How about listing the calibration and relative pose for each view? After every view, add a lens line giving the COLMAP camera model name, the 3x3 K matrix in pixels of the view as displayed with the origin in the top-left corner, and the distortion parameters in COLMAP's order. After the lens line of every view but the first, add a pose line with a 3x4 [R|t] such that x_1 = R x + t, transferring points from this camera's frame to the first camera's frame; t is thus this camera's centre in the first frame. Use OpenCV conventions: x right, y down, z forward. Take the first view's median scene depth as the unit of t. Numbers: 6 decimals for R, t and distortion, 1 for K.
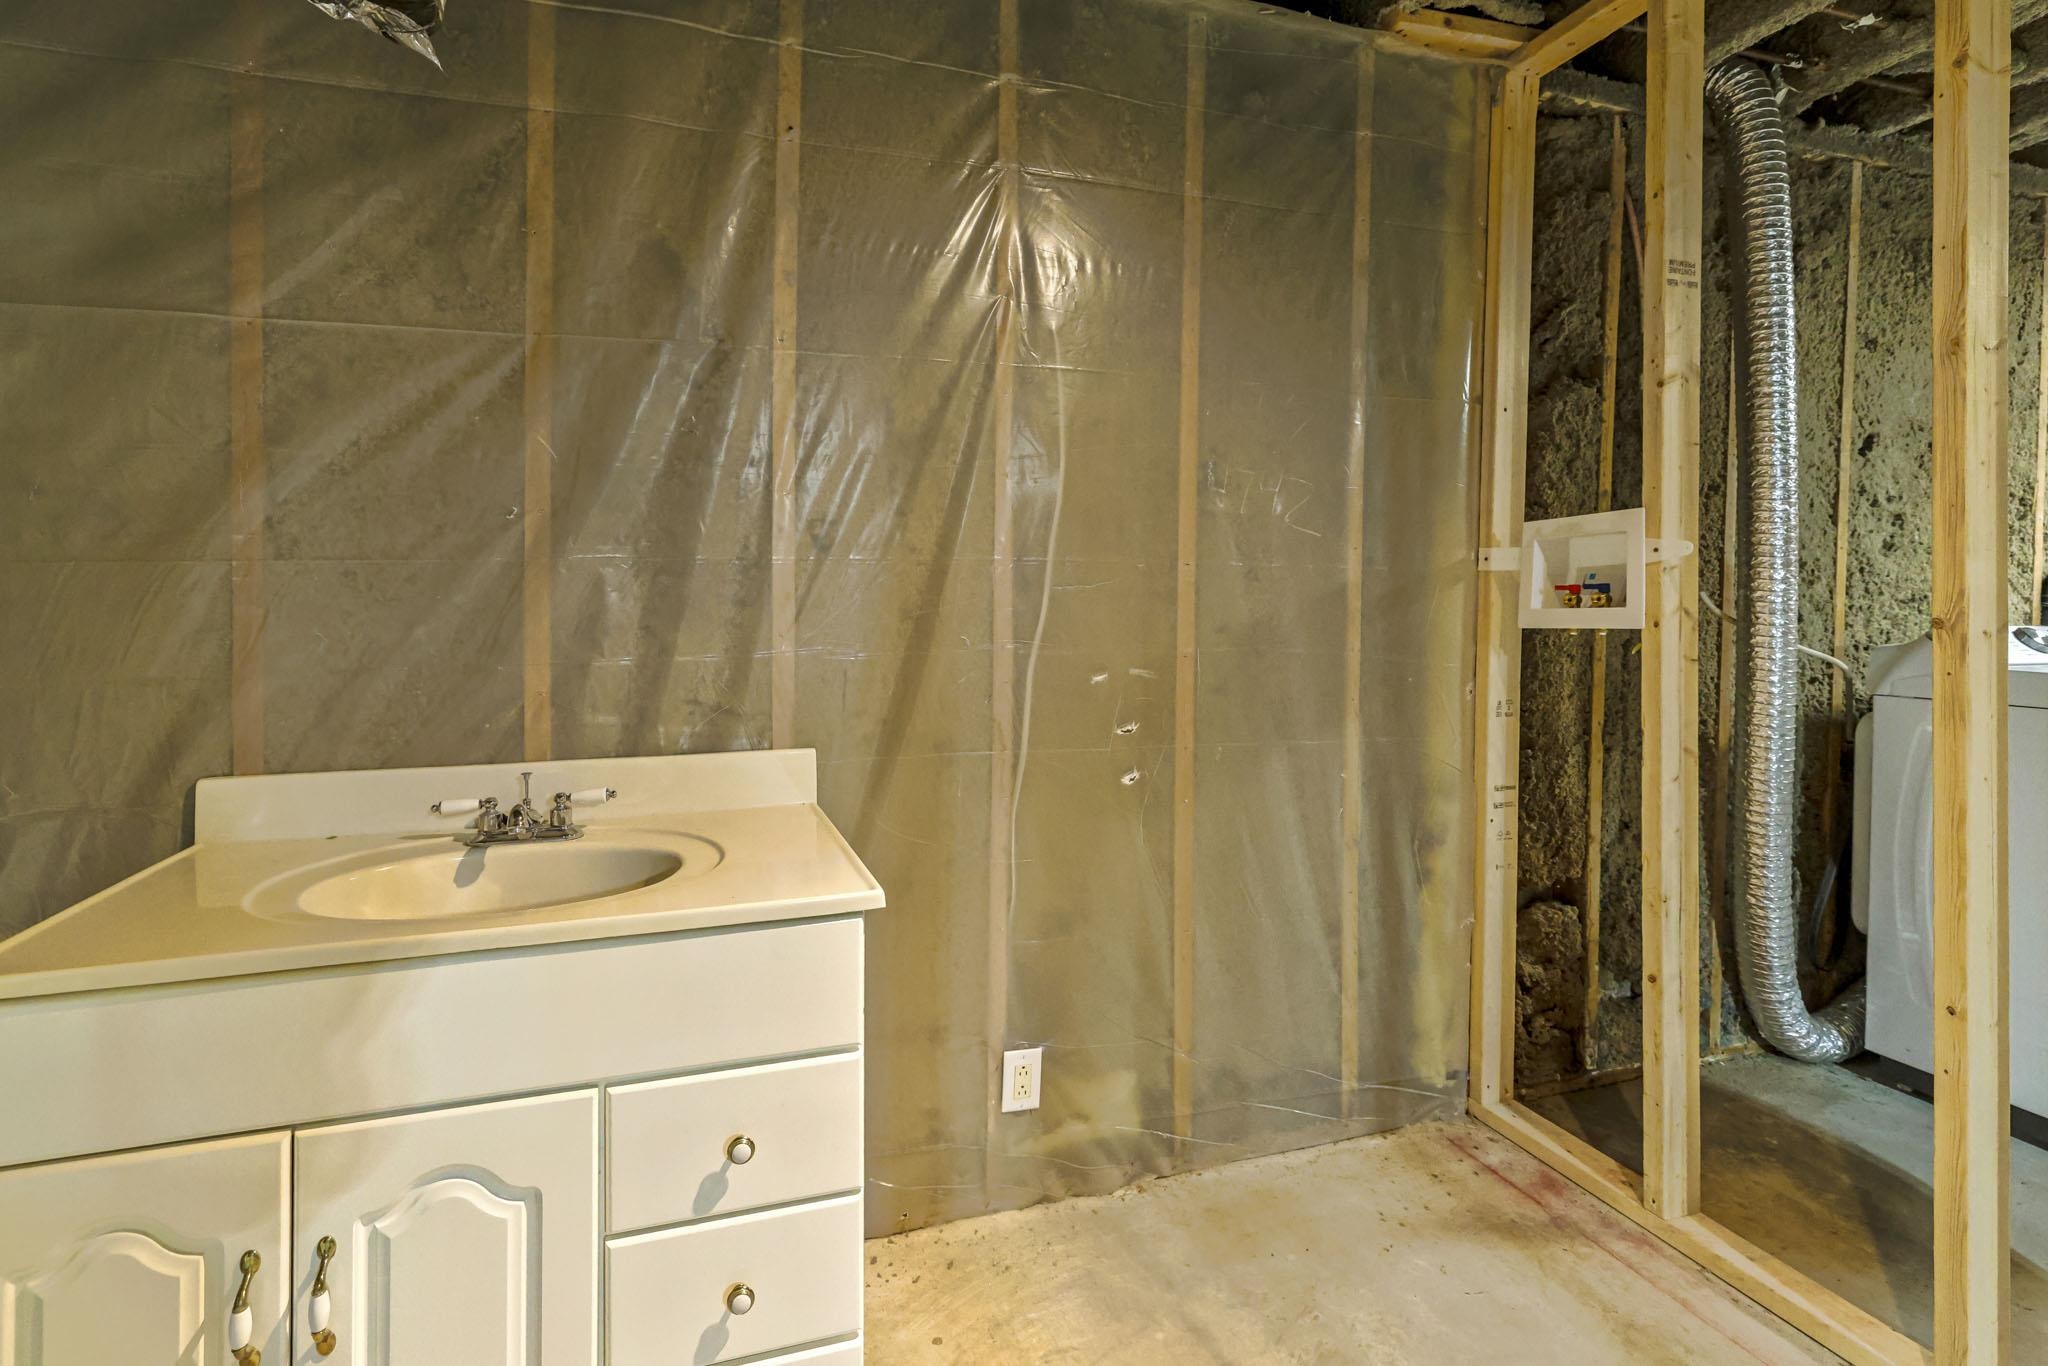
lens RADIAL K [[922.0, 0, 1021.9], [0, 922.0, 603.8], [0, 0, 1]] dist [0.002909, 0.000338]
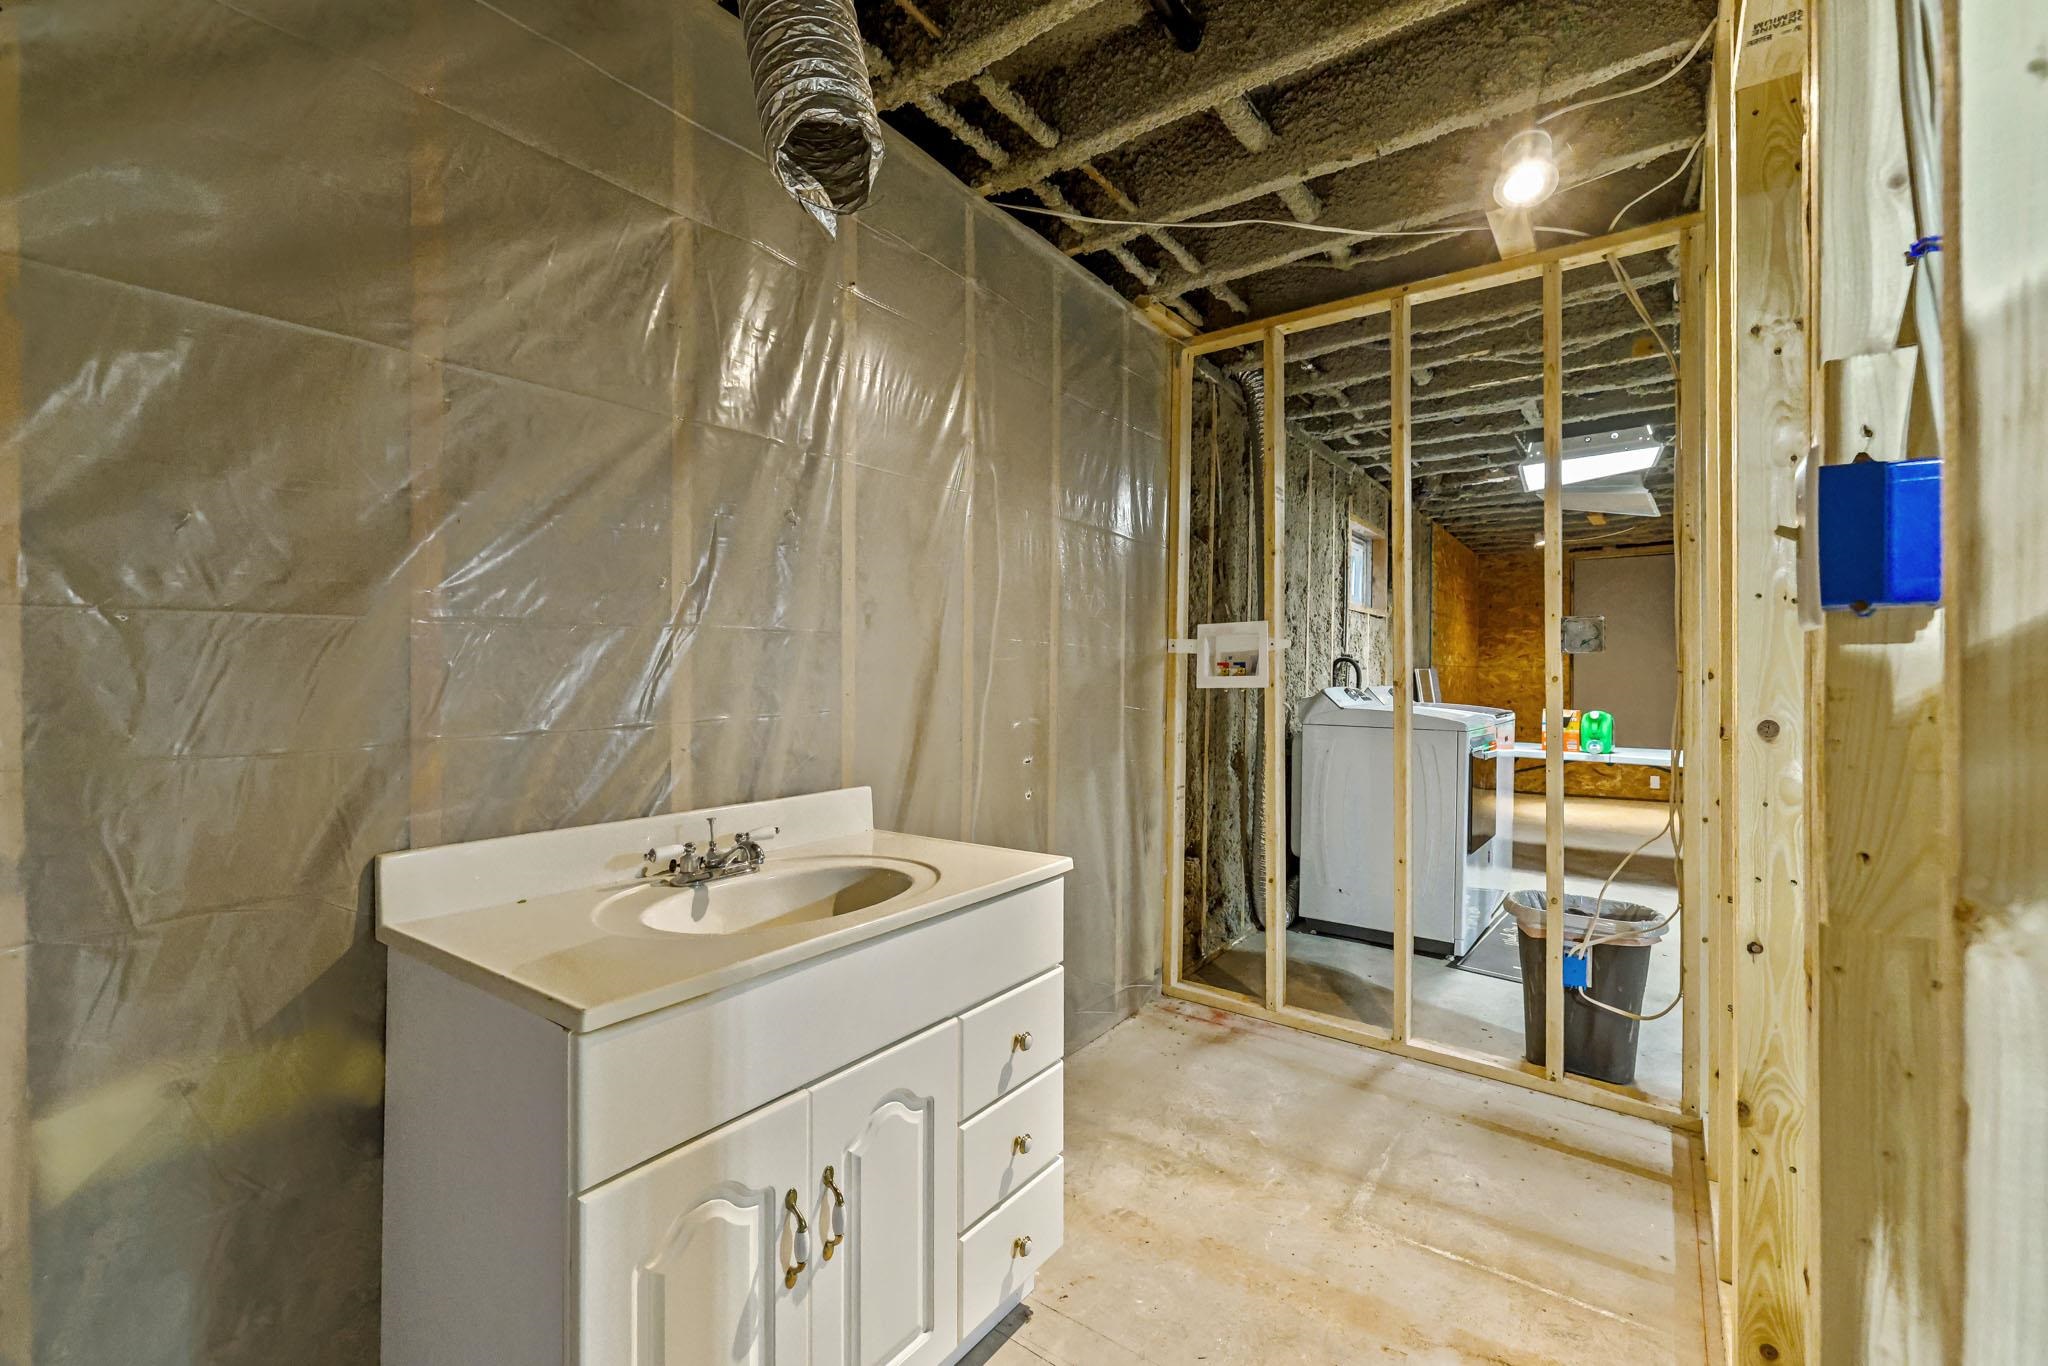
lens RADIAL K [[893.8, 0, 1031.2], [0, 893.8, 674.4], [0, 0, 1]] dist [0.002533, 0.000047]
pose [[0.779762, 0.004670, 0.626058, -0.773715], [-0.000232, 0.999974, -0.007170, 0.014267], [-0.626076, 0.005446, 0.779743, -0.073183]]
